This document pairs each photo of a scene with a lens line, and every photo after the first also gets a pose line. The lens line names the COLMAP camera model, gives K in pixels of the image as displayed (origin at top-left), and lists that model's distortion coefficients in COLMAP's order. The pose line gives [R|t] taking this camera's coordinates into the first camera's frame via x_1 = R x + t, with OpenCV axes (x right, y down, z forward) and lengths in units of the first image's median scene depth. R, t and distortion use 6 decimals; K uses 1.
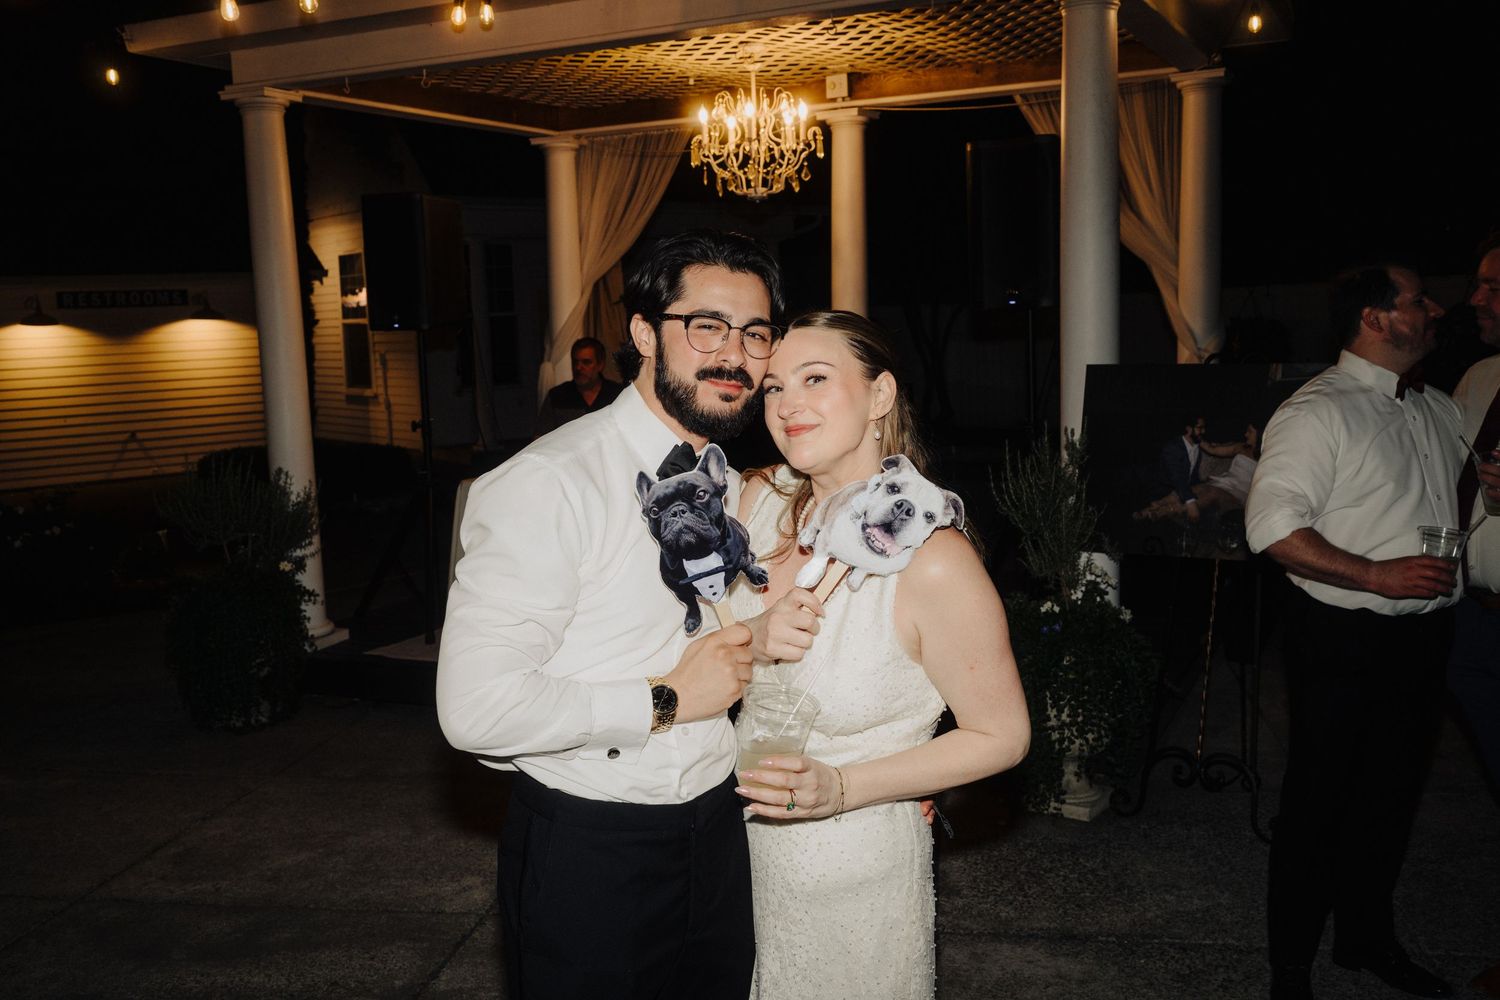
lens RADIAL K [[1484.4, 0, 747.9], [0, 1484.4, 448.7], [0, 0, 1]] dist [0.007250, 0.000811]
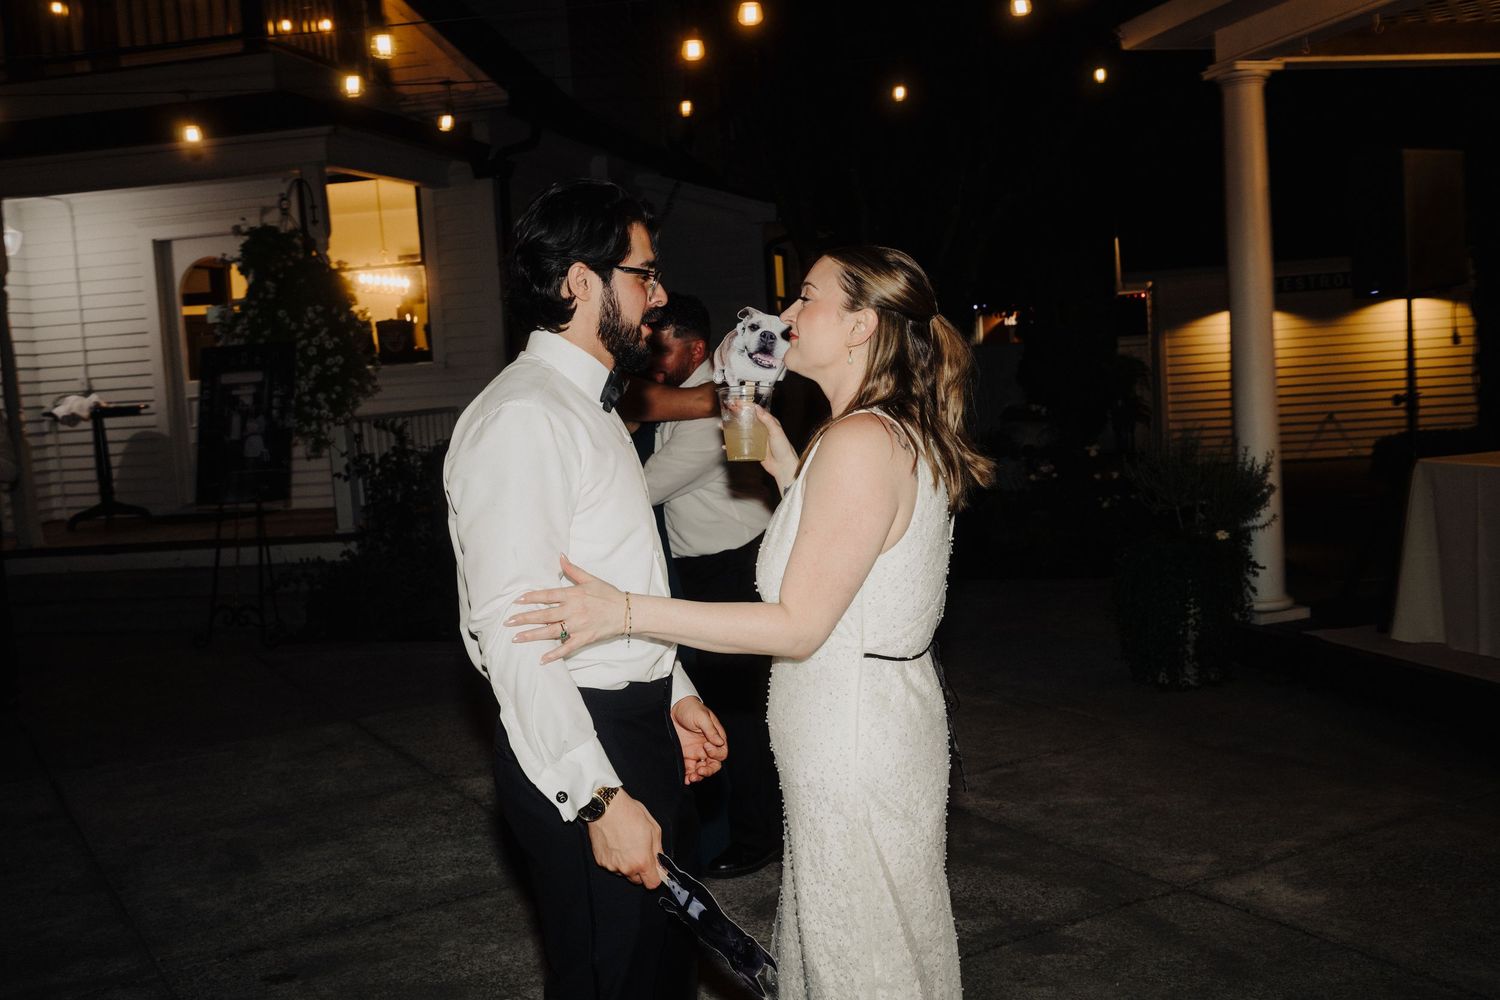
lens RADIAL K [[1484.4, 0, 747.9], [0, 1484.4, 448.7], [0, 0, 1]] dist [0.007250, 0.000811]
pose [[0.644509, 0.036346, -0.763732, 0.239689], [-0.030624, 0.999295, 0.021713, 0.008004], [0.763983, 0.009395, 0.645168, 0.096239]]
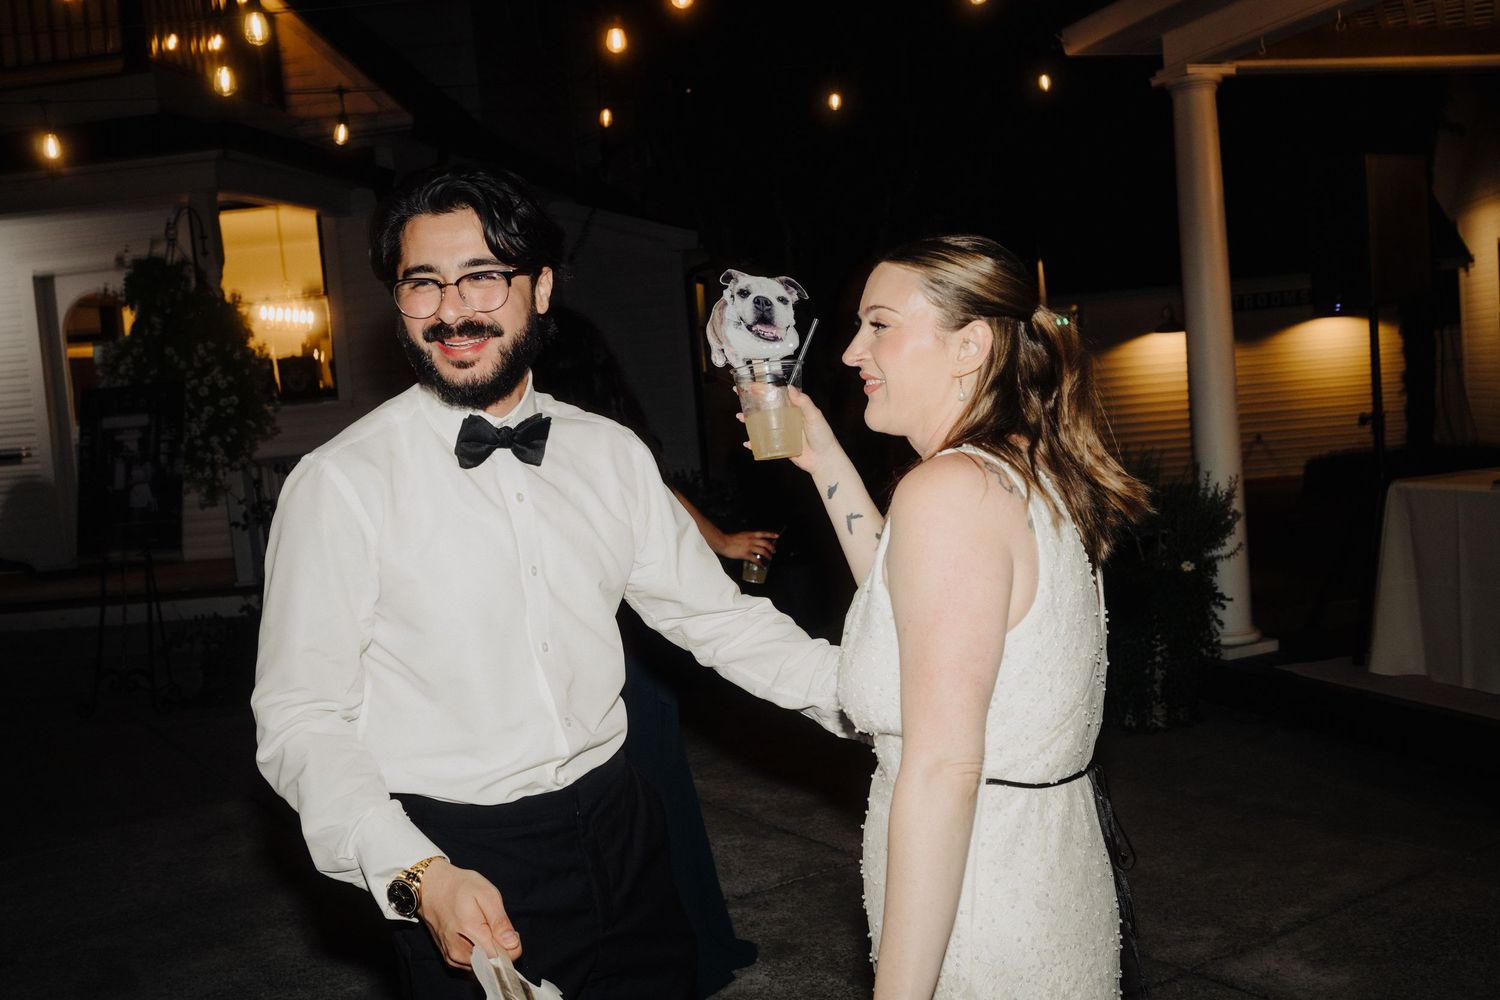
lens RADIAL K [[1484.4, 0, 747.9], [0, 1484.4, 448.7], [0, 0, 1]] dist [0.007250, 0.000811]
pose [[0.685724, 0.004594, -0.727847, 0.176888], [-0.008337, 0.999964, -0.001544, 0.007380], [0.727814, 0.007127, 0.685738, 0.138196]]
